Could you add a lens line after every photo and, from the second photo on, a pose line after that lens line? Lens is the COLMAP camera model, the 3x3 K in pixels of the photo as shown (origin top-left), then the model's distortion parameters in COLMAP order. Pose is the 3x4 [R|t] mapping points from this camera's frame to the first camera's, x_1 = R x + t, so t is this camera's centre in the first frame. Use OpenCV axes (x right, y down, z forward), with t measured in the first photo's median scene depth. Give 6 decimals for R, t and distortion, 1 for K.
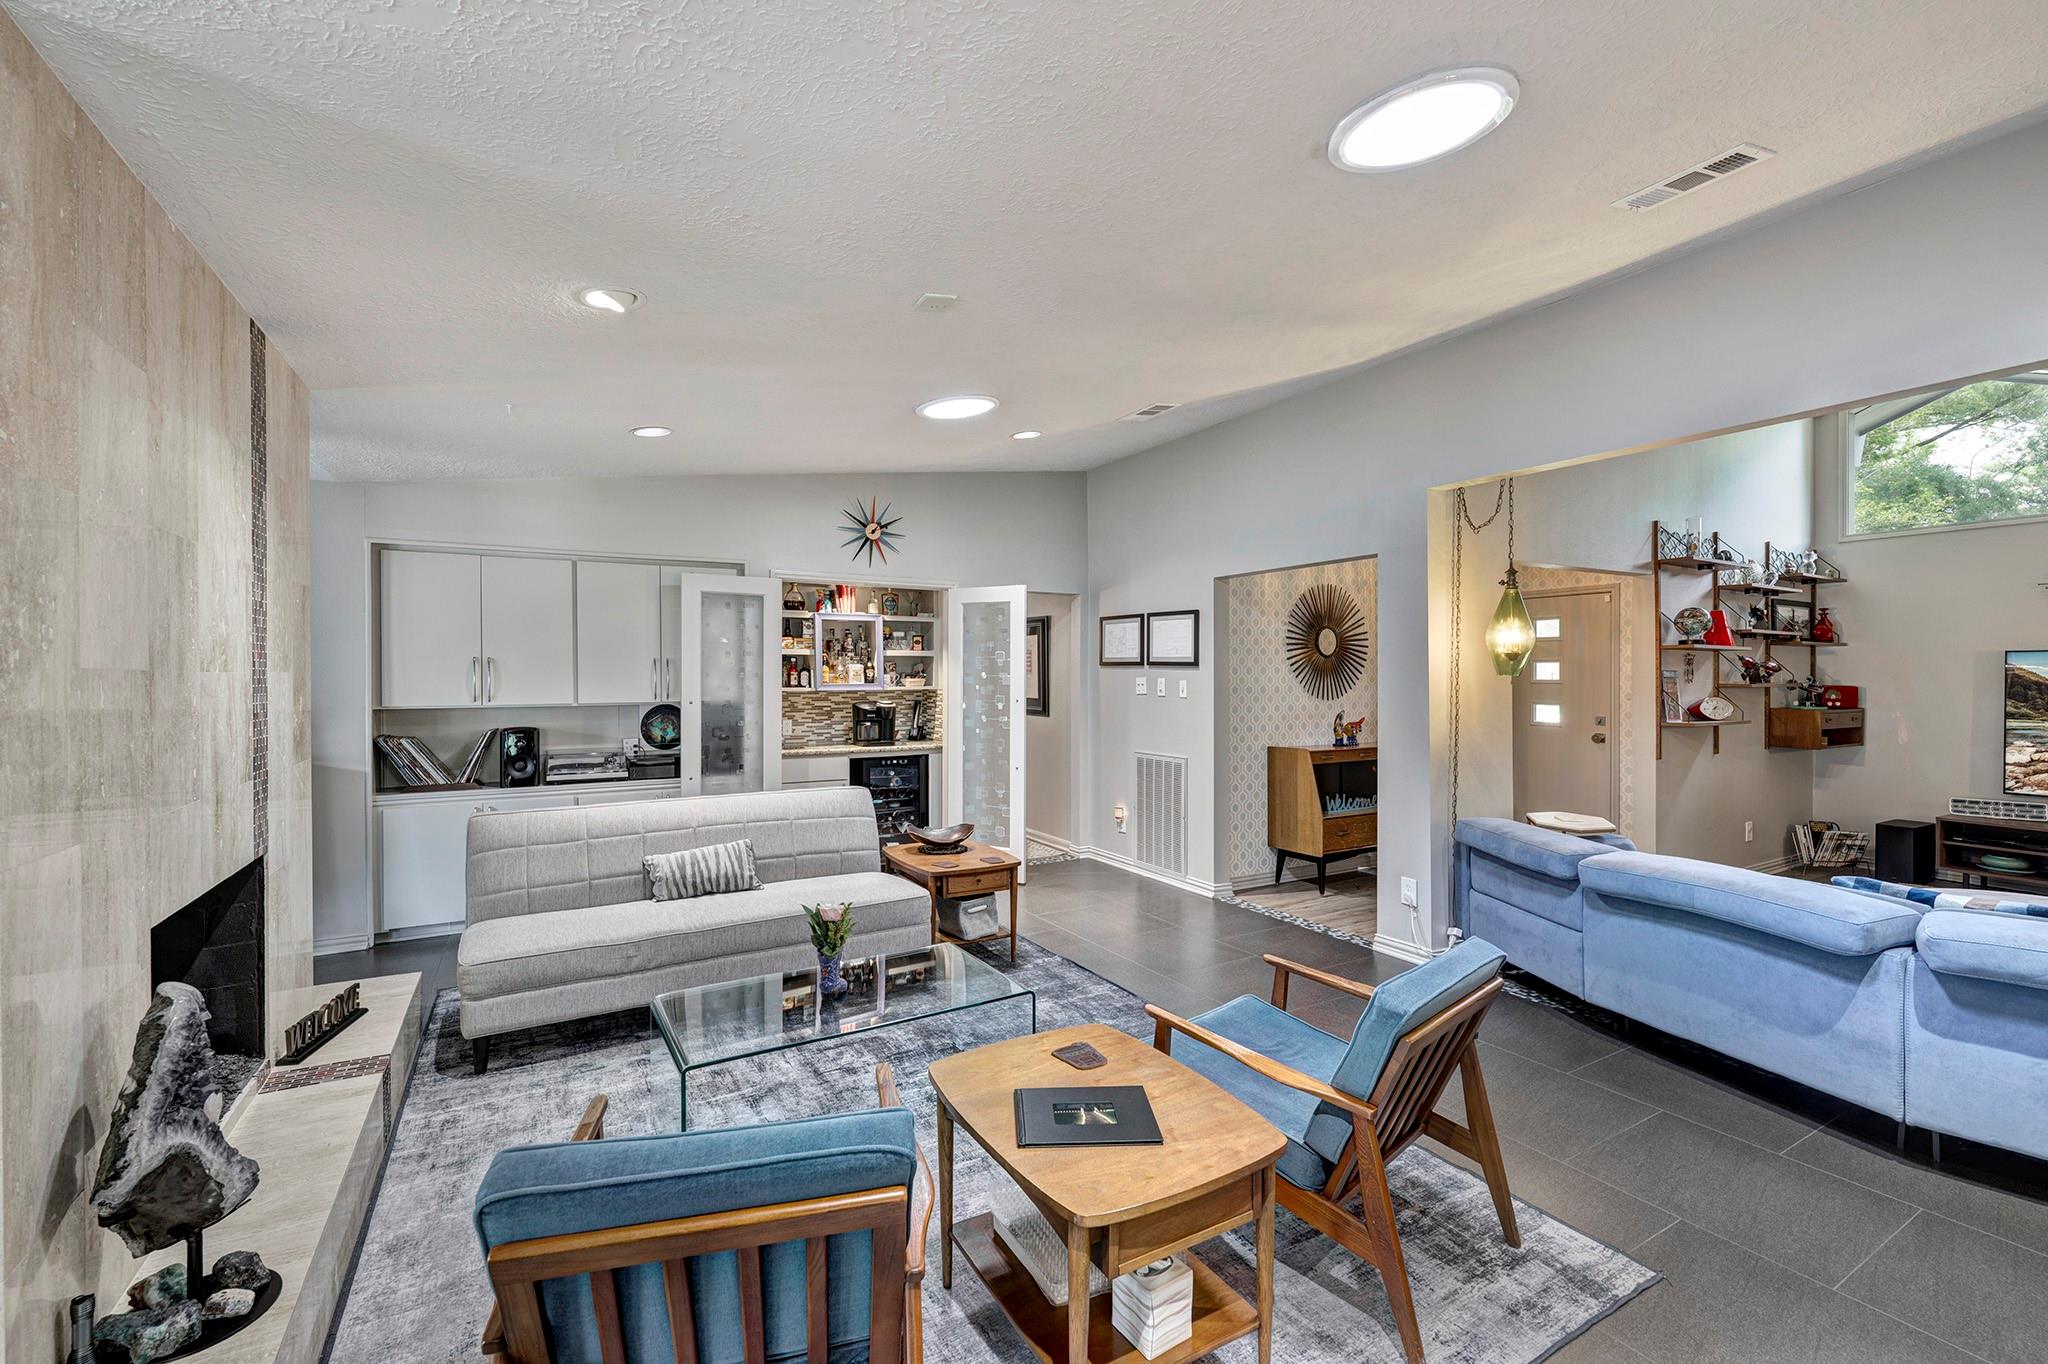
lens RADIAL K [[819.6, 0, 1008.8], [0, 819.6, 680.4], [0, 0, 1]] dist [-0.001912, 0.000170]
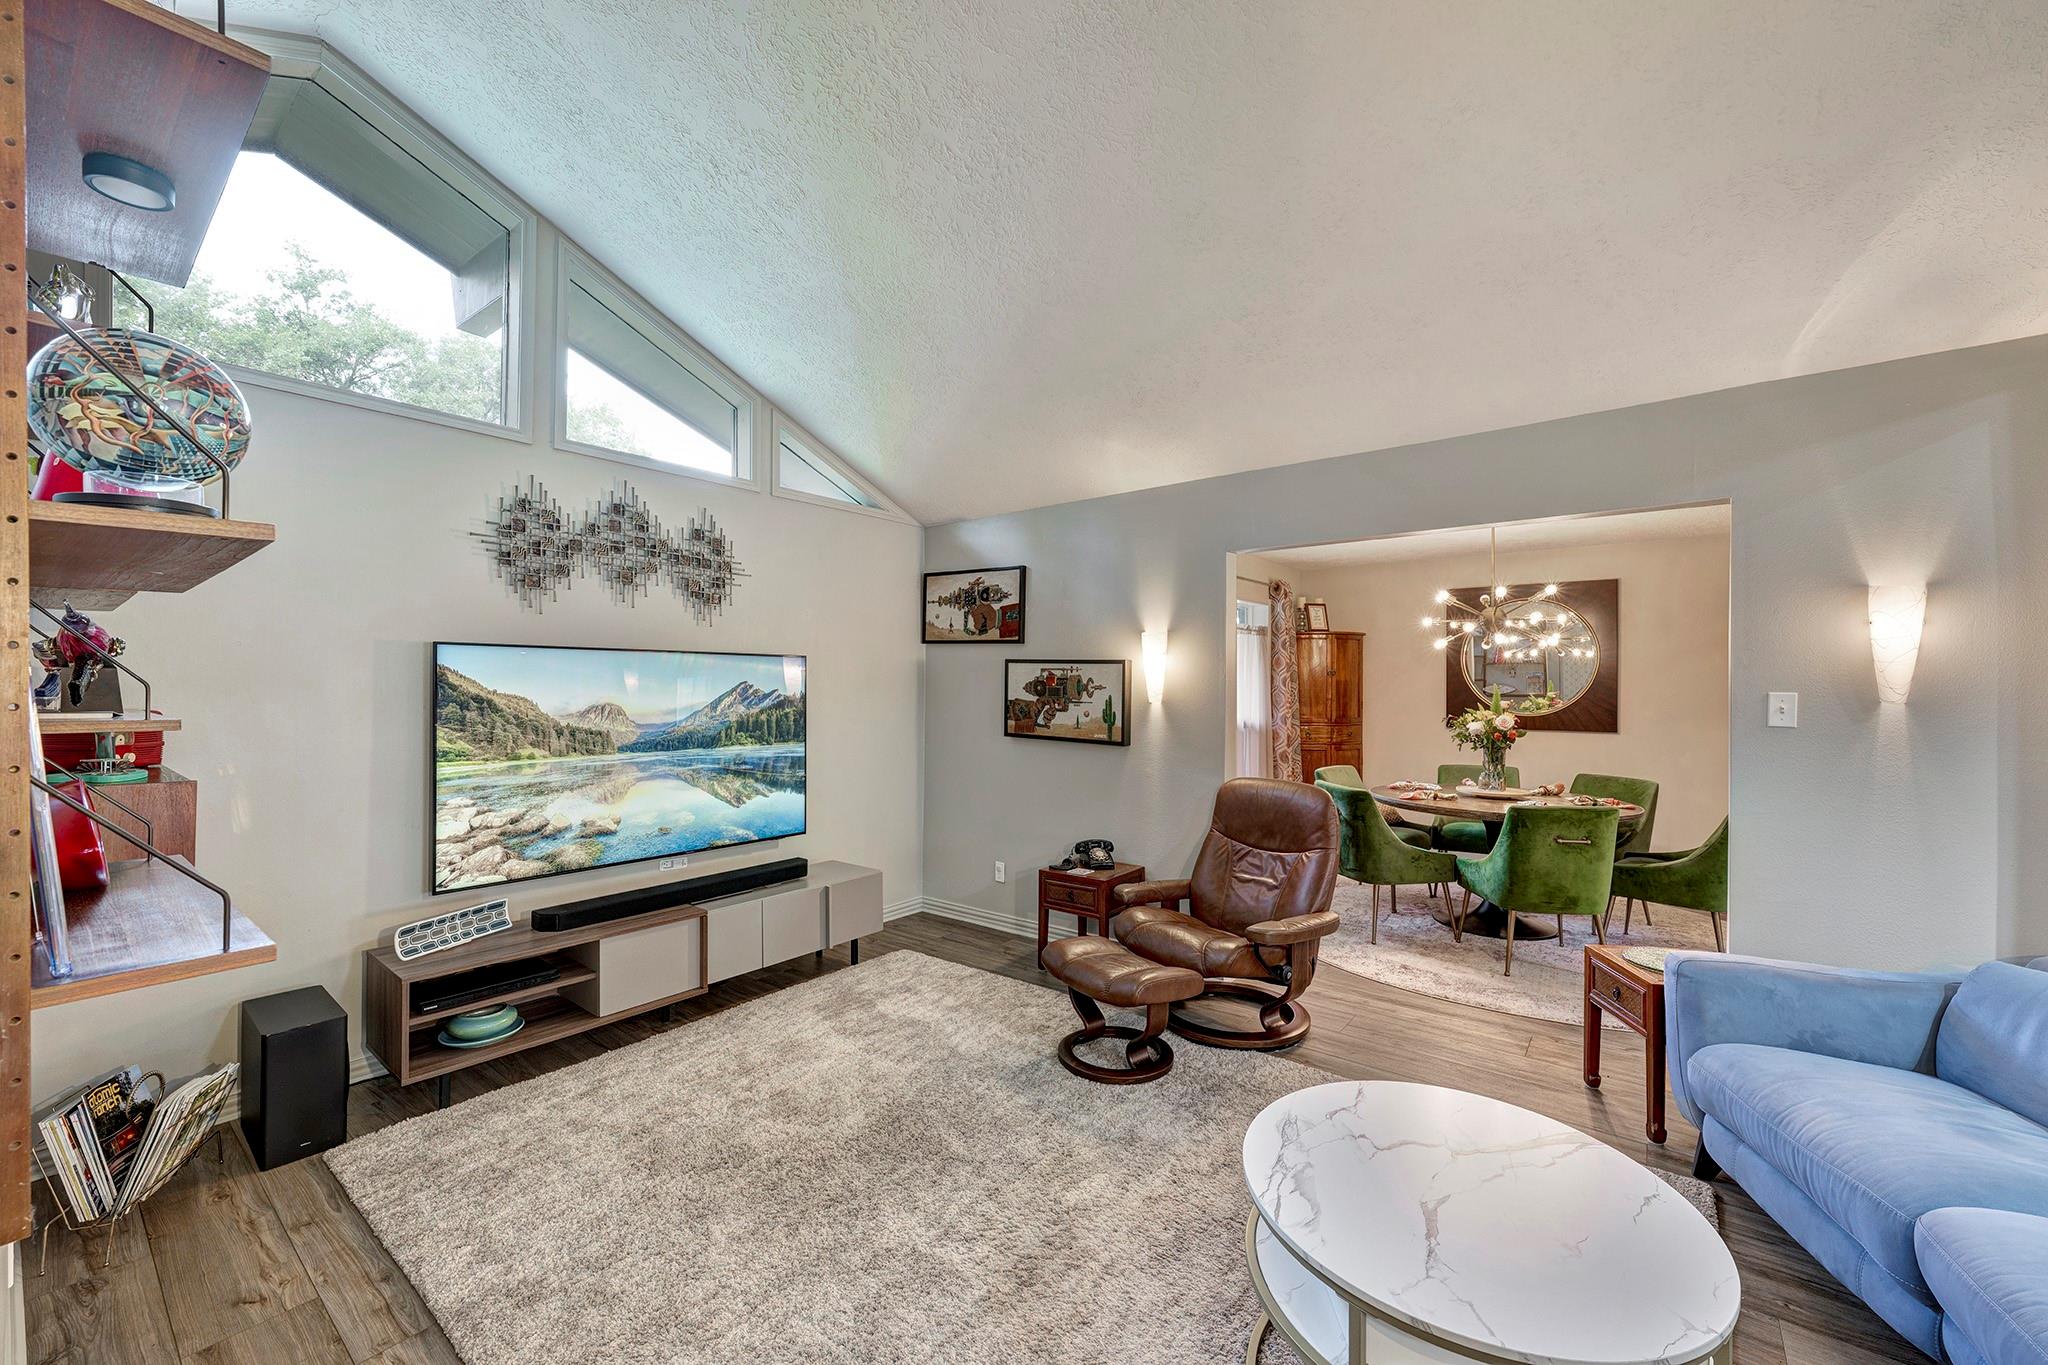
lens RADIAL K [[818.4, 0, 1024.0], [0, 818.4, 682.5], [0, 0, 1]] dist [-0.000288, -0.000383]
pose [[-0.384896, 0.002999, 0.922955, 0.560396], [0.003729, 0.999992, -0.001694, -0.005539], [-0.922952, 0.002790, -0.384904, 0.872074]]
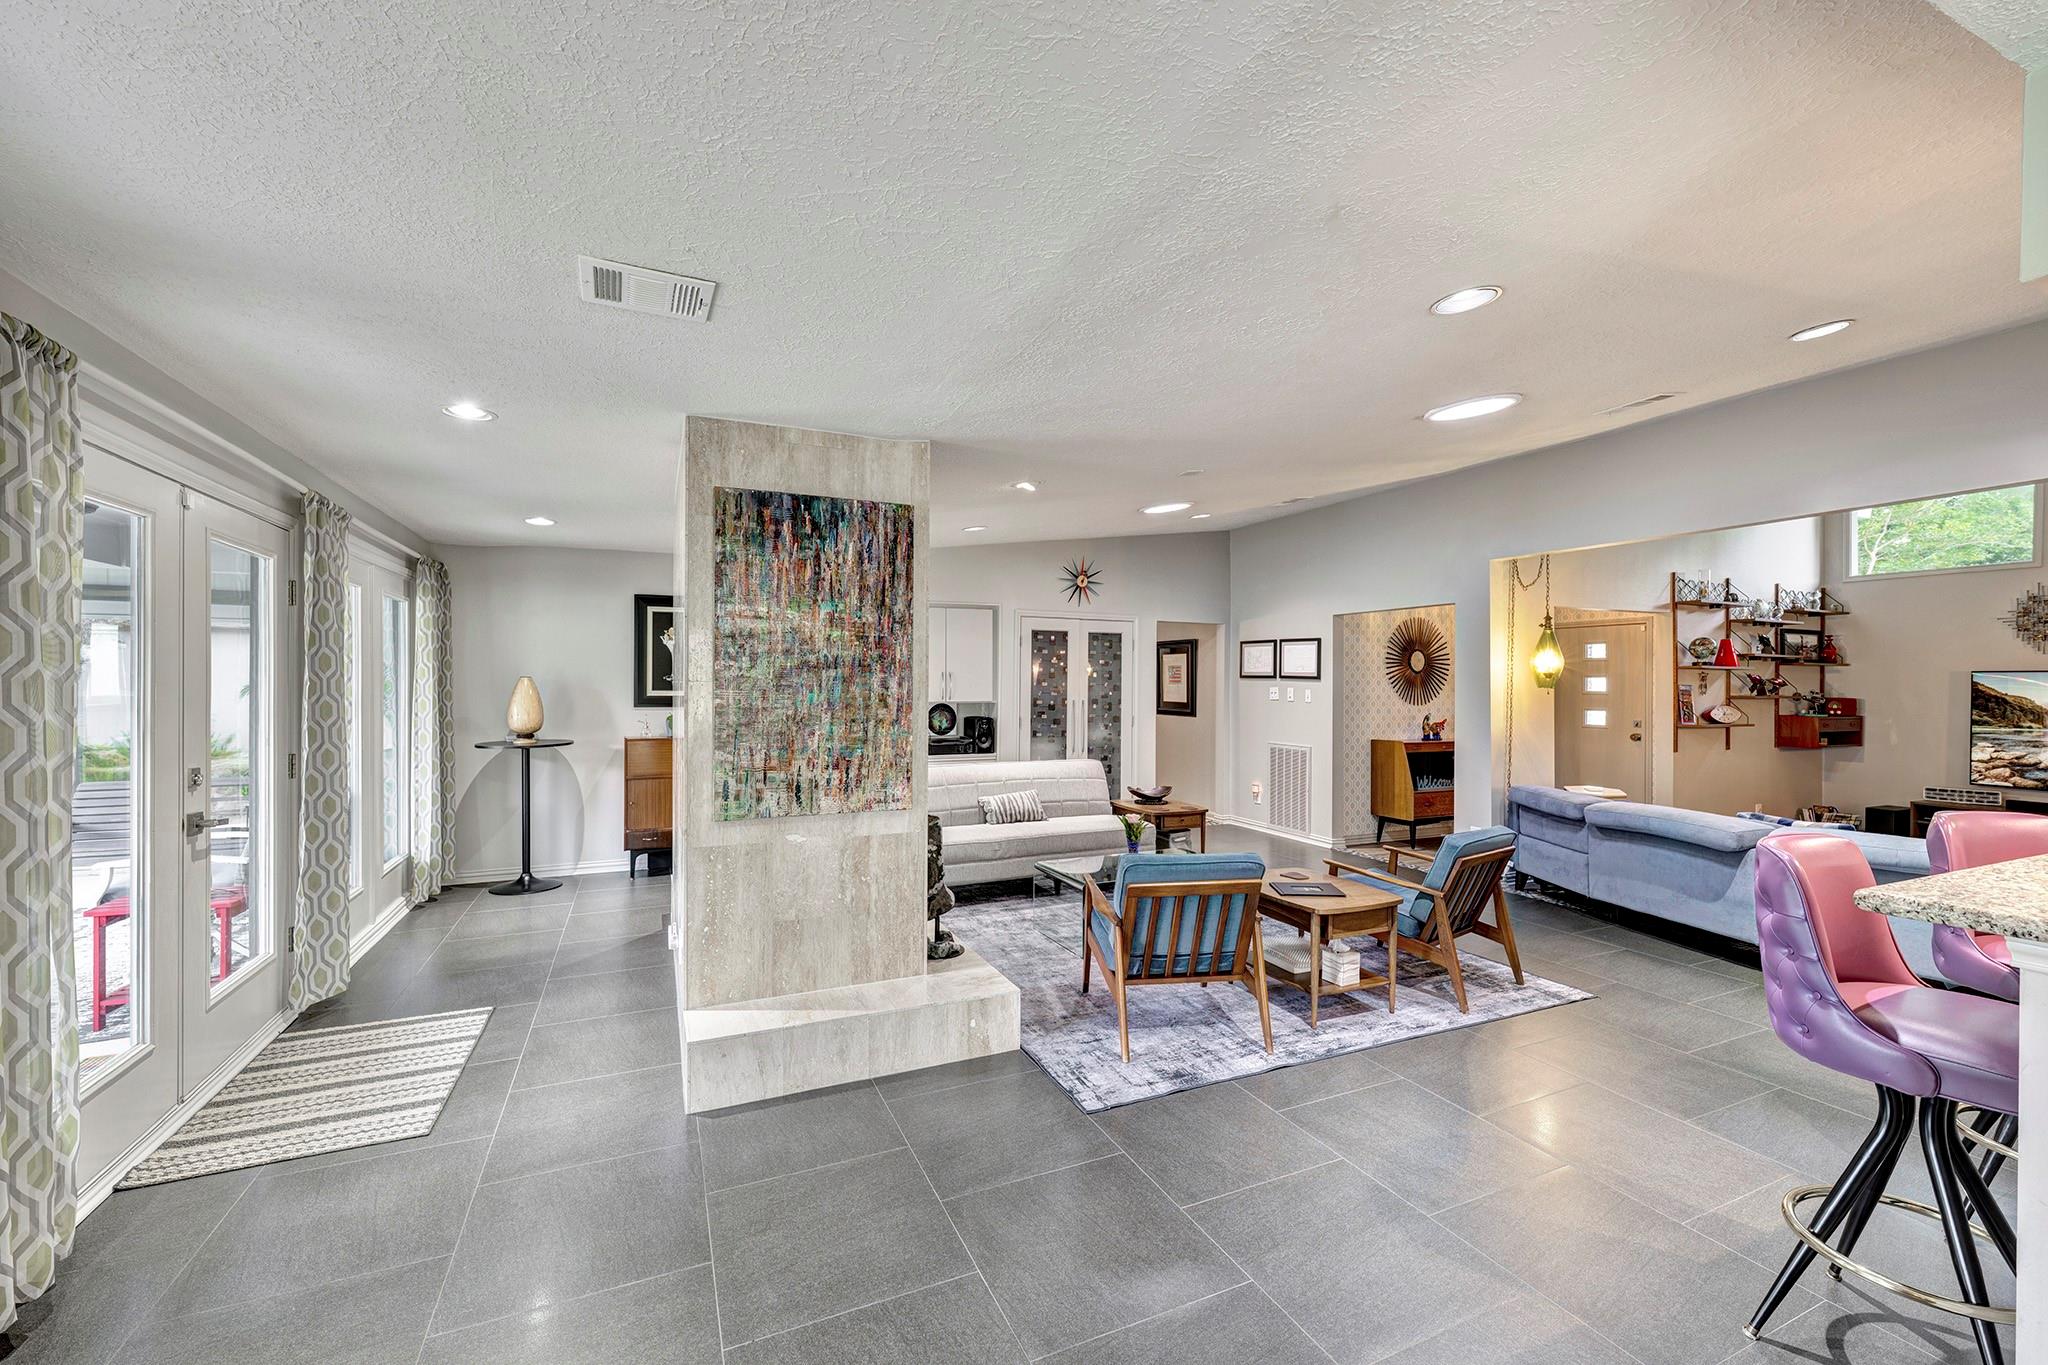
lens RADIAL K [[818.4, 0, 1024.0], [0, 818.4, 682.5], [0, 0, 1]] dist [-0.000288, -0.000383]
pose [[0.997313, 0.006985, -0.072920, -0.155184], [-0.007441, 0.999954, -0.005979, -0.000309], [0.072875, 0.006506, 0.997320, -0.380124]]
